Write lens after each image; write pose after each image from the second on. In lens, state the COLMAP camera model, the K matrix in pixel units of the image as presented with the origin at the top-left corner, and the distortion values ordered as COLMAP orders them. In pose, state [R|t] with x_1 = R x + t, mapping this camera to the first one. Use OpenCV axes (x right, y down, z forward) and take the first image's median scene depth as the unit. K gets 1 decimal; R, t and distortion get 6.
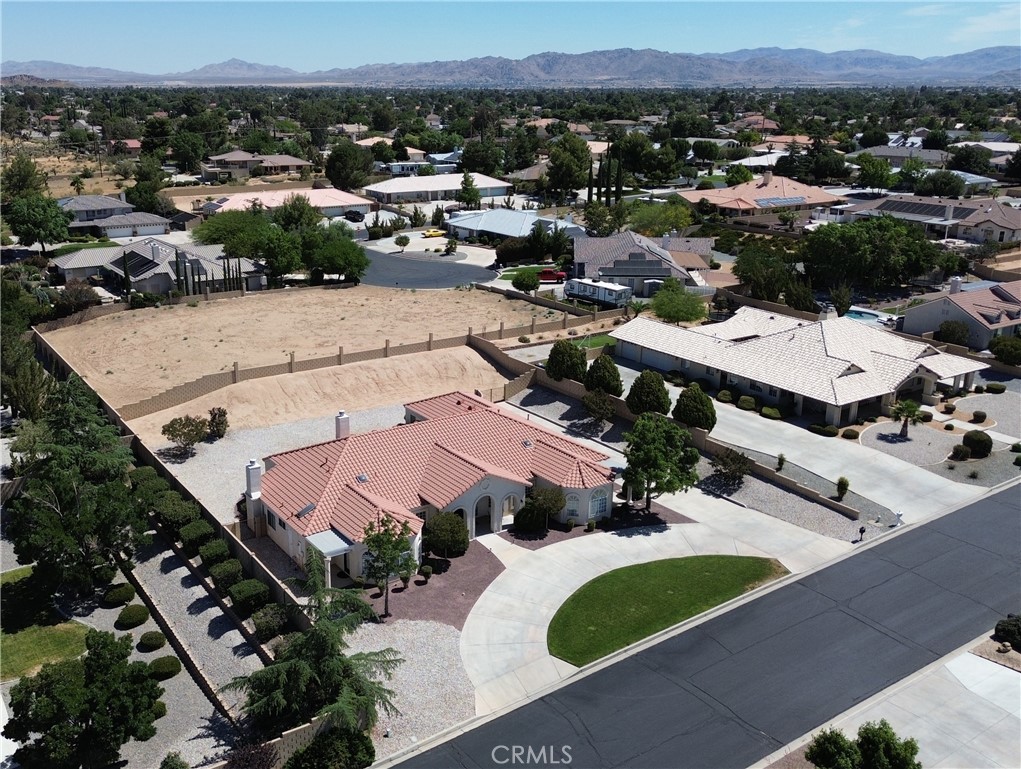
lens RADIAL K [[947.5, 0, 477.7], [0, 947.5, 383.8], [0, 0, 1]] dist [0.049846, -0.005830]
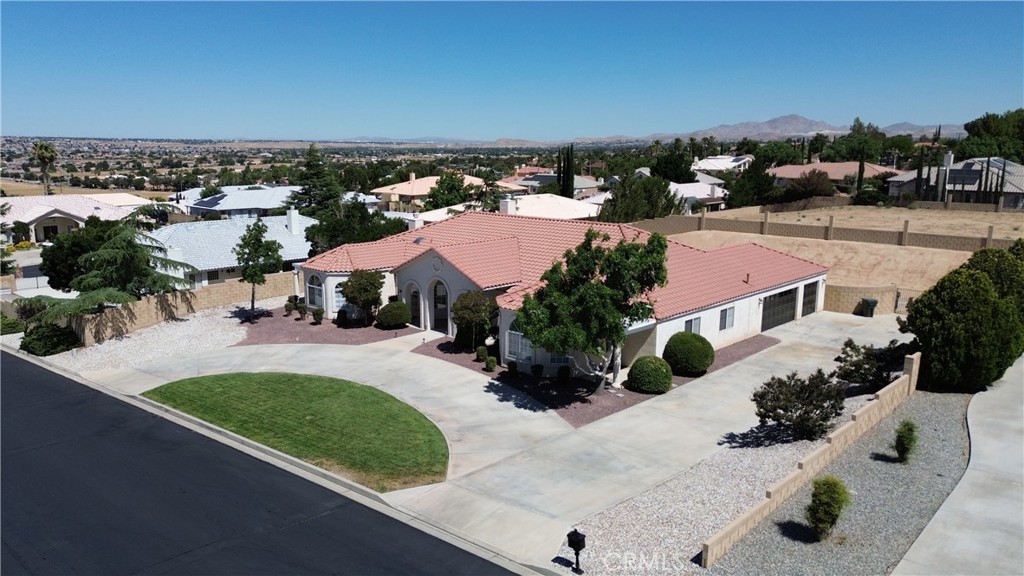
lens RADIAL K [[787.8, 0, 496.4], [0, 787.8, 288.2], [0, 0, 1]] dist [0.082722, -0.093275]
pose [[0.223109, 0.167305, -0.960329, 0.643356], [-0.281098, 0.954354, 0.100958, 0.042311], [0.933384, 0.247422, 0.259954, 0.850989]]
